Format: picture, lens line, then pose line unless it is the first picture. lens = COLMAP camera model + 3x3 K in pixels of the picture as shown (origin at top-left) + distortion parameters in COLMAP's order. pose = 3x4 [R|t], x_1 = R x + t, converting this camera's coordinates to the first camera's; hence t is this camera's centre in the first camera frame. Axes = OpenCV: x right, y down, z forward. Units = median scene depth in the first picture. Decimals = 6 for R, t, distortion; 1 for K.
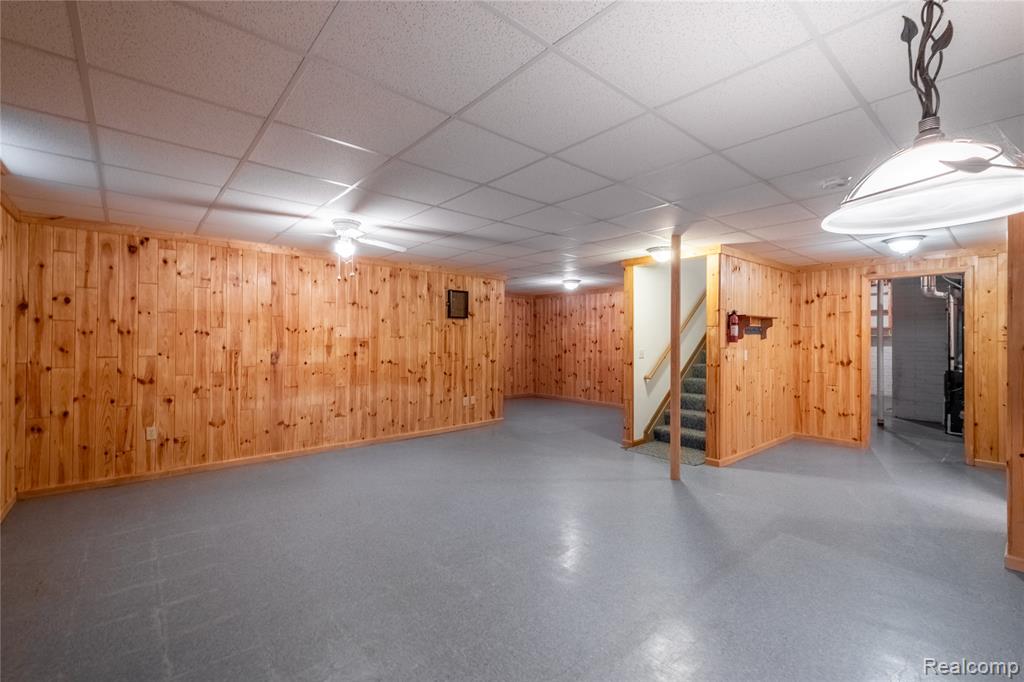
lens RADIAL K [[441.9, 0, 508.0], [0, 441.9, 338.5], [0, 0, 1]] dist [0.005822, -0.001438]
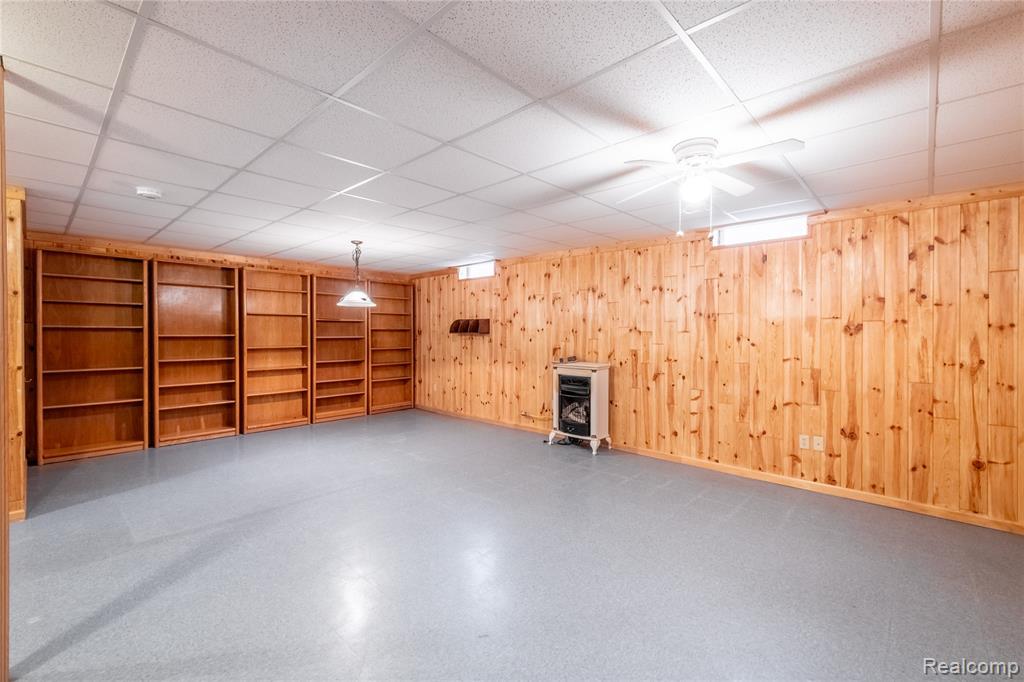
lens RADIAL K [[441.9, 0, 521.3], [0, 441.9, 338.2], [0, 0, 1]] dist [0.005822, -0.001438]
pose [[-0.988546, -0.001784, -0.150913, -0.012761], [-0.003582, 0.999926, 0.011646, -0.000176], [0.150881, 0.012053, -0.988479, 0.709113]]
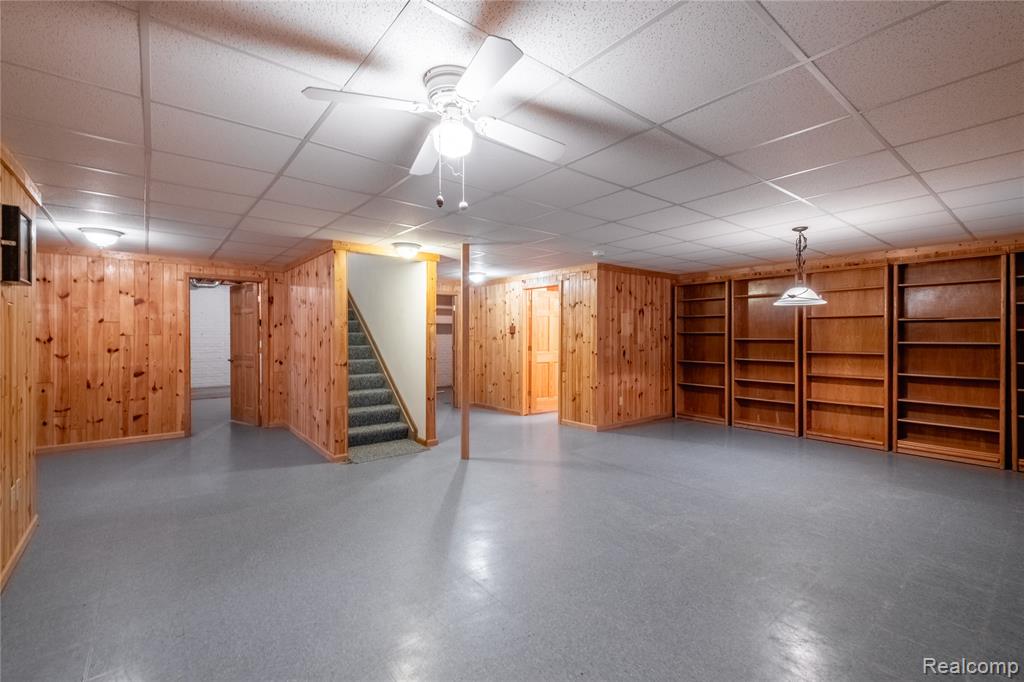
lens RADIAL K [[441.9, 0, 519.3], [0, 441.9, 334.6], [0, 0, 1]] dist [0.005822, -0.001438]
pose [[0.010944, 0.001675, 0.999939, -0.367630], [-0.002806, 0.999995, -0.001644, 0.000085], [-0.999936, -0.002788, 0.010949, 0.415760]]
